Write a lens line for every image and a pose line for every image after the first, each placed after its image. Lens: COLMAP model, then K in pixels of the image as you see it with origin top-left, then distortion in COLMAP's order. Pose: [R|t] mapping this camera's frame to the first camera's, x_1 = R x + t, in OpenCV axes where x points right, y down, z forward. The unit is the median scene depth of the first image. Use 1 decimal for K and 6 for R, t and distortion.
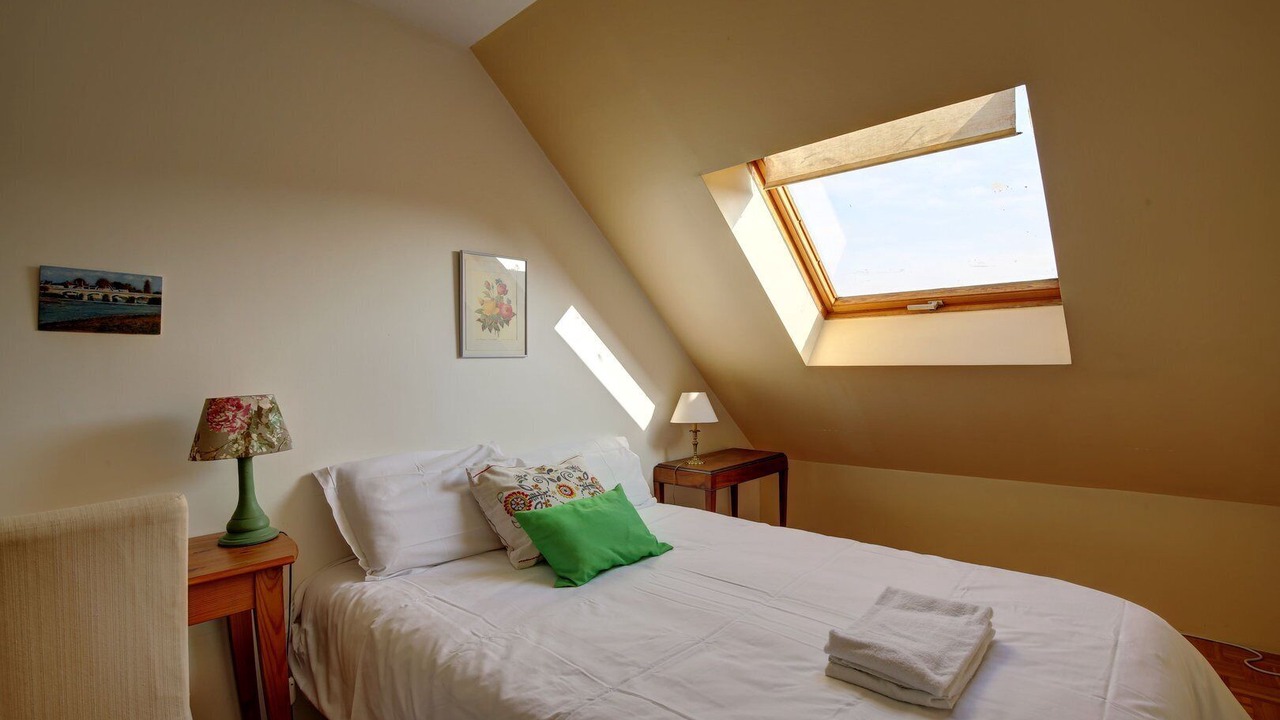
lens RADIAL K [[581.6, 0, 645.9], [0, 581.6, 361.5], [0, 0, 1]] dist [-0.030791, 0.000572]
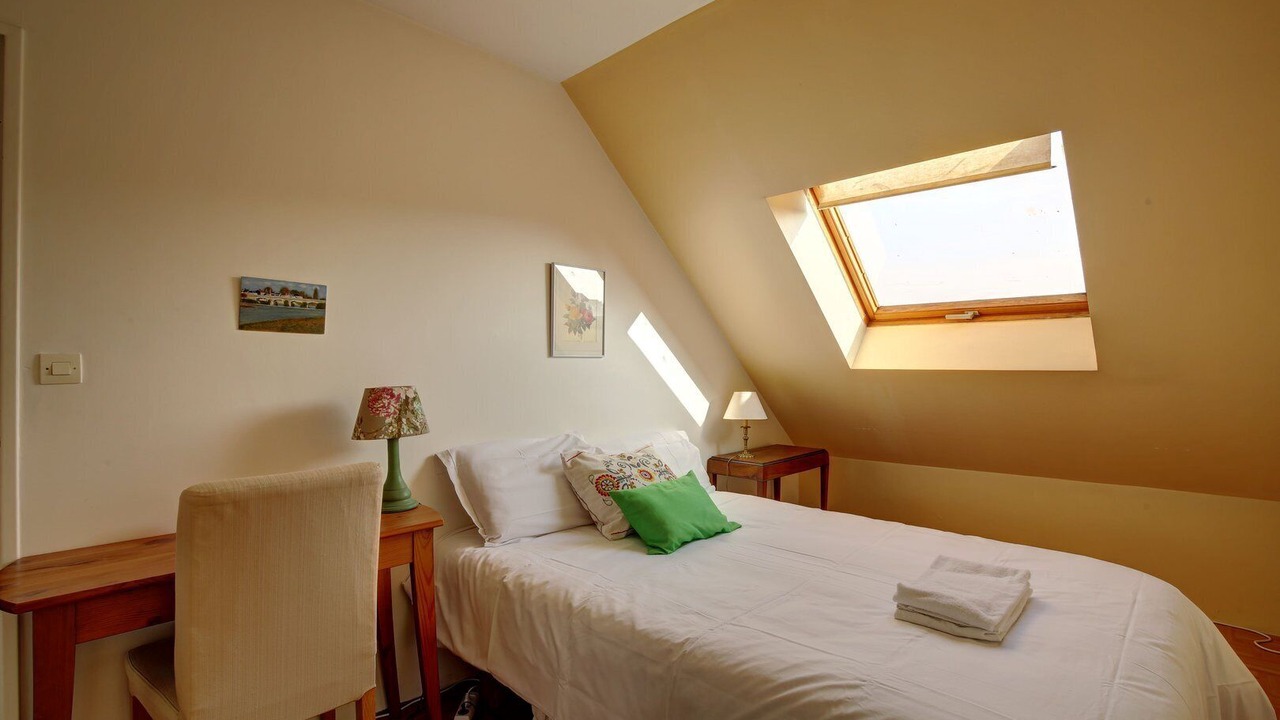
lens RADIAL K [[581.6, 0, 646.4], [0, 581.6, 360.4], [0, 0, 1]] dist [-0.030791, 0.000572]
pose [[0.999553, 0.013971, -0.026447, -0.128293], [-0.014099, 0.999890, -0.004681, 0.003330], [0.026379, 0.005052, 0.999639, -0.164410]]
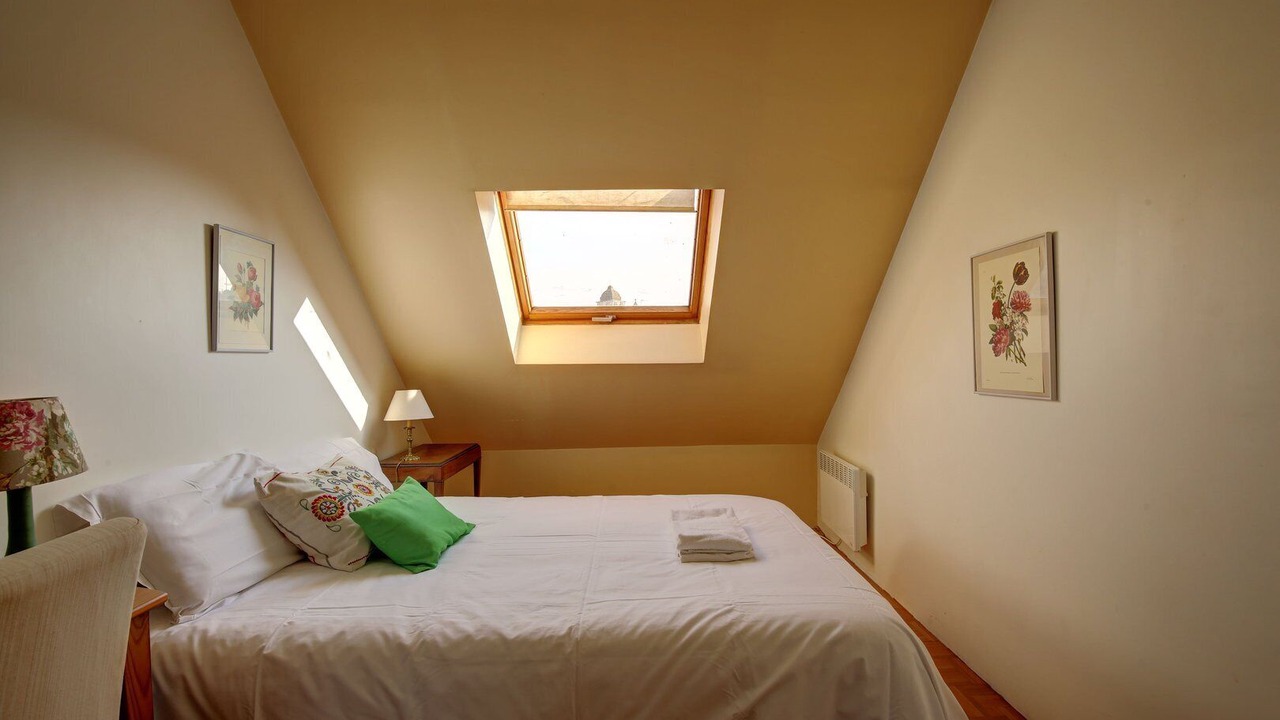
lens RADIAL K [[581.6, 0, 641.3], [0, 581.6, 360.8], [0, 0, 1]] dist [-0.030791, 0.000572]
pose [[0.727850, 0.006949, 0.685701, -0.543936], [-0.003409, 0.999973, -0.006516, 0.012175], [-0.685728, 0.002405, 0.727854, -0.033915]]
